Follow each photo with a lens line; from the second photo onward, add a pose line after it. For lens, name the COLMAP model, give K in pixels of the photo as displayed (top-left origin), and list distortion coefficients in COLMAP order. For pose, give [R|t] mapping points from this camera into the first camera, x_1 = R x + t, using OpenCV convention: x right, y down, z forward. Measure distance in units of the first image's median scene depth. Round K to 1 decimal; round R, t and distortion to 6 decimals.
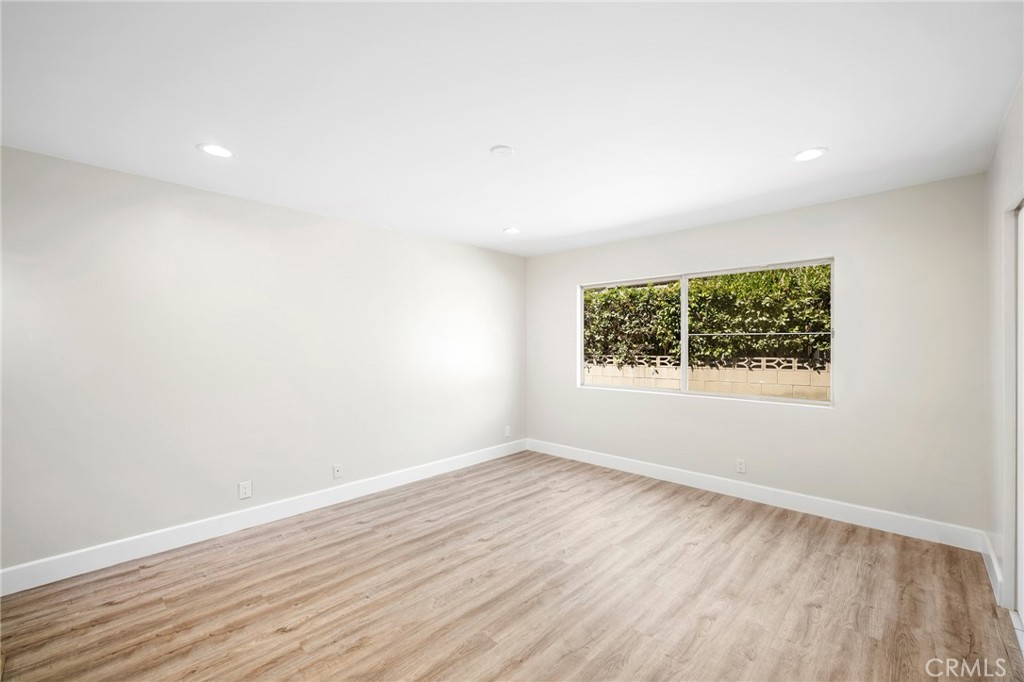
lens RADIAL K [[425.3, 0, 513.7], [0, 425.3, 341.8], [0, 0, 1]] dist [-0.000020, -0.000403]
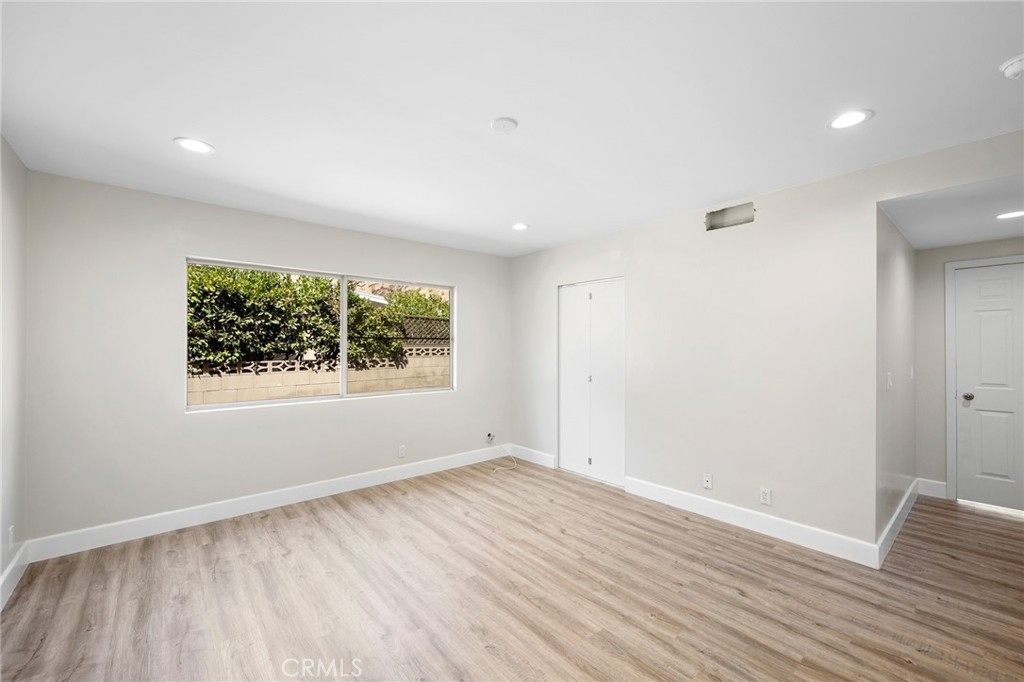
lens RADIAL K [[418.0, 0, 513.9], [0, 418.0, 343.4], [0, 0, 1]] dist [-0.002604, 0.000012]
pose [[0.100352, 0.008612, 0.994915, -0.426688], [-0.001465, 0.999963, -0.008508, 0.004836], [-0.994951, -0.000604, 0.100361, 0.435607]]
